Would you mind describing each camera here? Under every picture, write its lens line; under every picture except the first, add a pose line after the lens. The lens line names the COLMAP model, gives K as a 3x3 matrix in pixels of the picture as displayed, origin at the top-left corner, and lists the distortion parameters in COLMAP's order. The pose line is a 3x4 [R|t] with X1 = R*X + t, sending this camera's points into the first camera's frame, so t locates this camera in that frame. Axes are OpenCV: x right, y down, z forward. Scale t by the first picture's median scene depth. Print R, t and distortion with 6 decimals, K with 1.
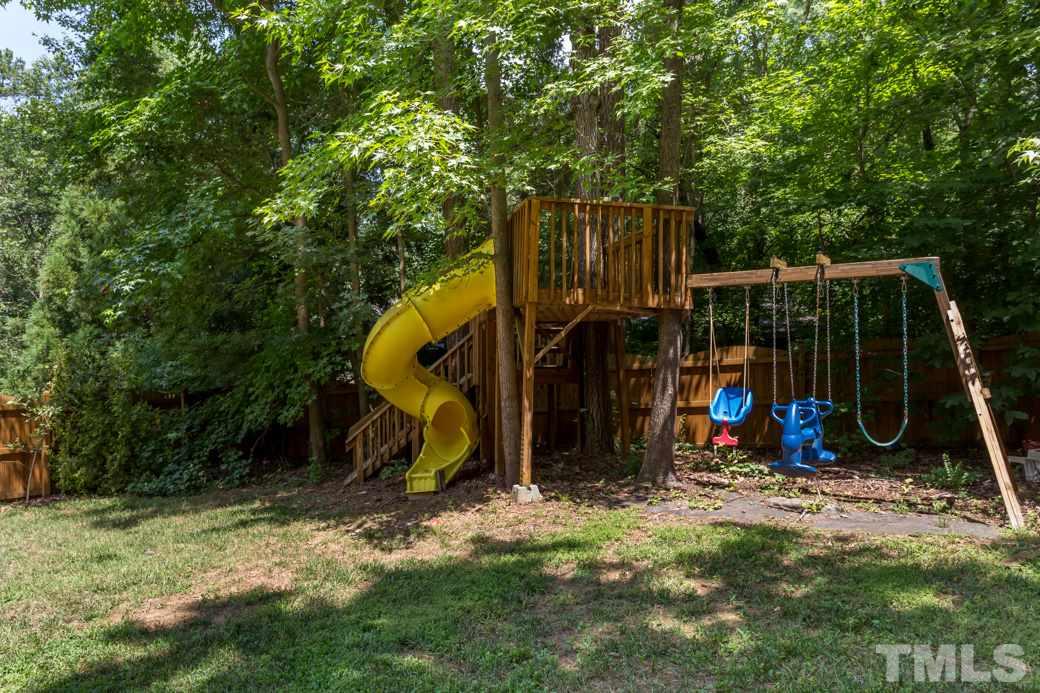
lens RADIAL K [[490.5, 0, 515.6], [0, 490.5, 344.0], [0, 0, 1]] dist [-0.001923, 0.000113]
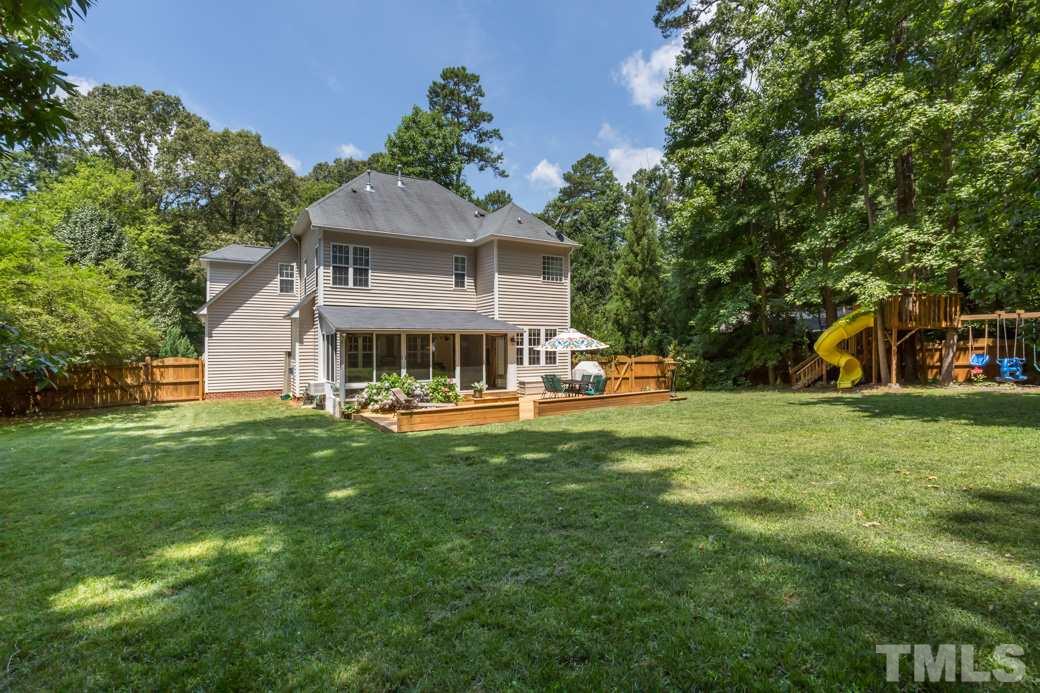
lens RADIAL K [[456.0, 0, 506.3], [0, 456.0, 347.4], [0, 0, 1]] dist [-0.000044, 0.000261]
pose [[0.907990, 0.000409, -0.418992, -0.975038], [0.011618, 0.999590, 0.026153, -0.053548], [0.418831, -0.028614, 0.907613, -2.632563]]
